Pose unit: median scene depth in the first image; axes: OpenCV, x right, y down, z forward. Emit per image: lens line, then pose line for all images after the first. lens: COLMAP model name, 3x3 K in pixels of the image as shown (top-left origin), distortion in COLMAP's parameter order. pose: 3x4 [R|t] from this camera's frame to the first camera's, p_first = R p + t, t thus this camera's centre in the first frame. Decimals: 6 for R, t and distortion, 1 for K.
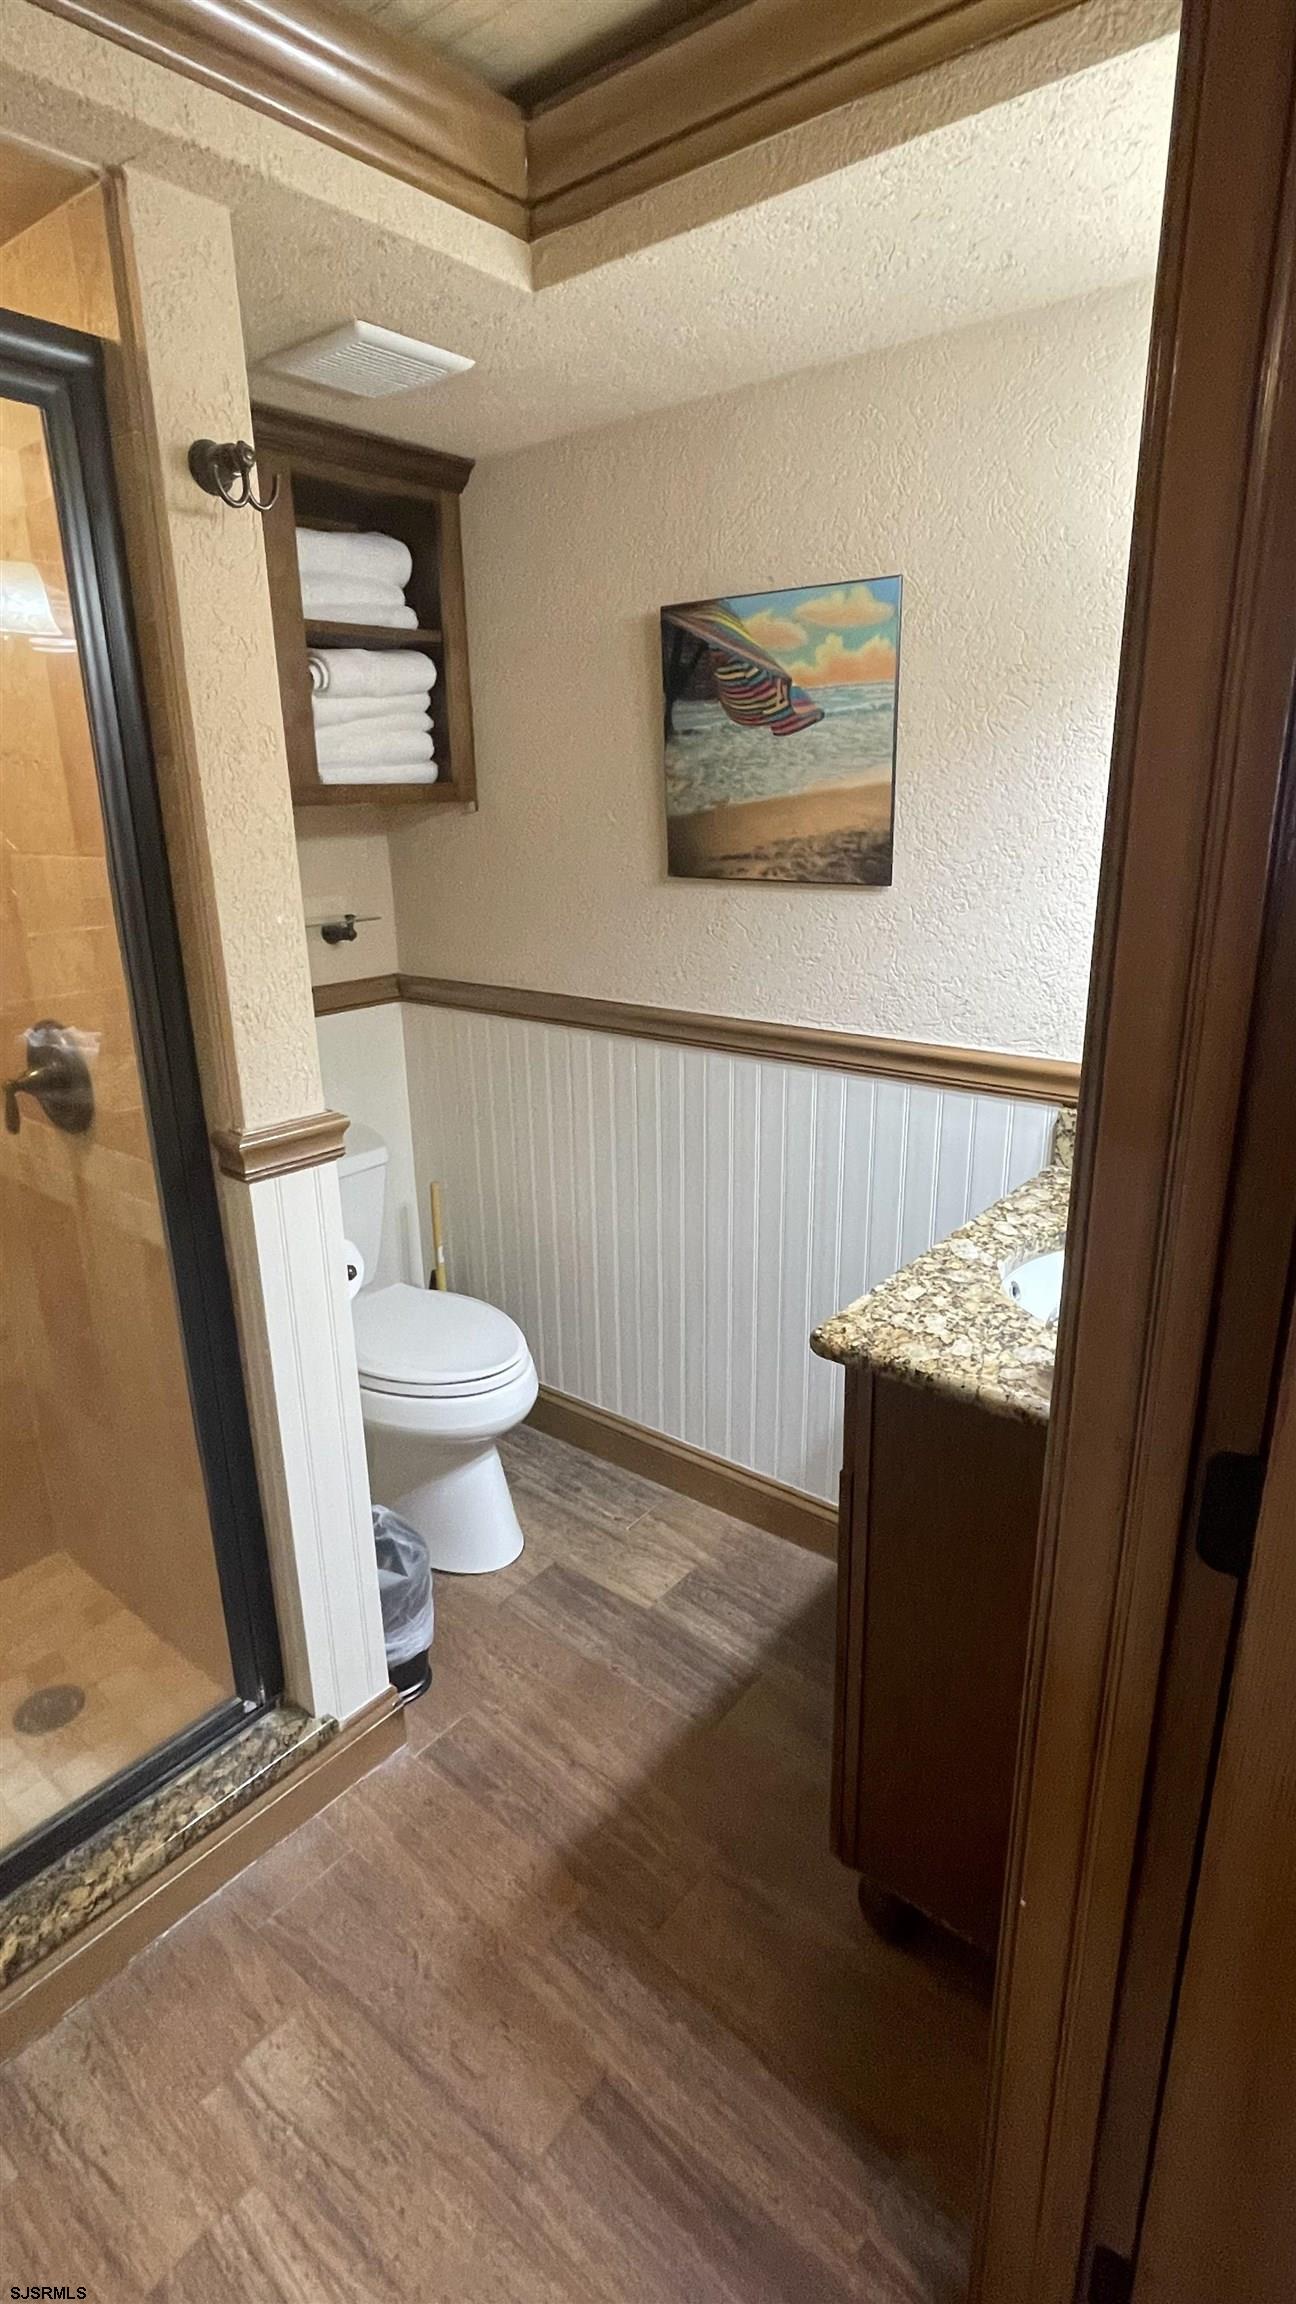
lens RADIAL K [[1135.4, 0, 645.0], [0, 1135.4, 1145.8], [0, 0, 1]] dist [-0.010834, 0.006151]
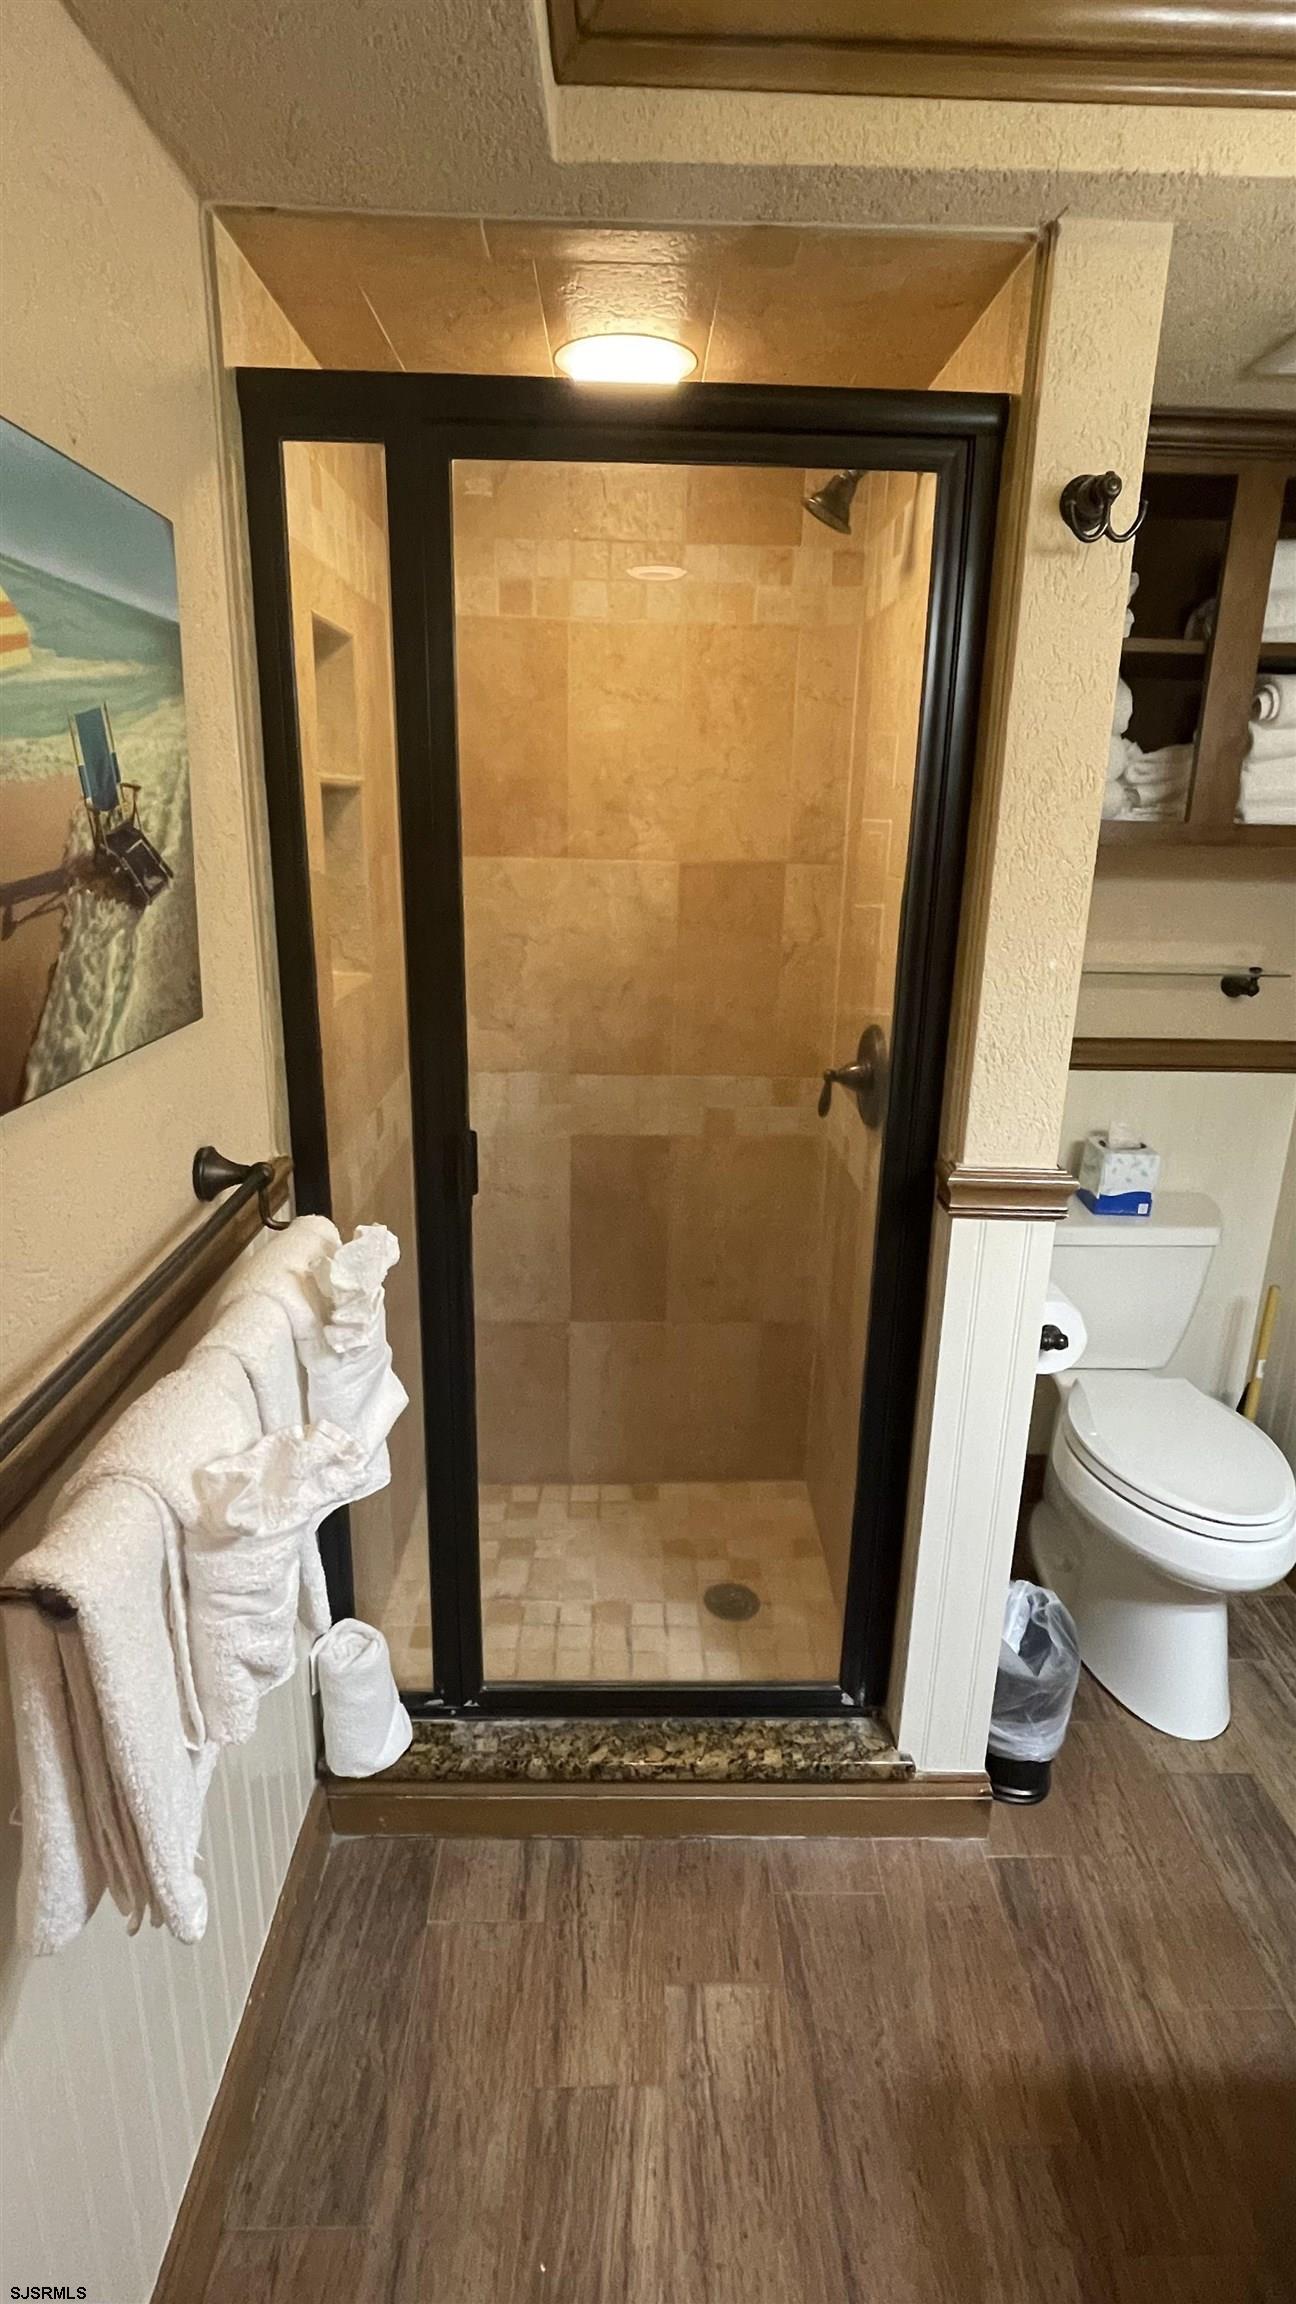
lens RADIAL K [[1135.4, 0, 647.8], [0, 1135.4, 1147.2], [0, 0, 1]] dist [-0.010834, 0.006151]
pose [[0.644212, 0.249130, -0.723136, 0.175290], [-0.259707, 0.960542, 0.099557, -0.052818], [0.719405, 0.123668, 0.683493, 0.105311]]
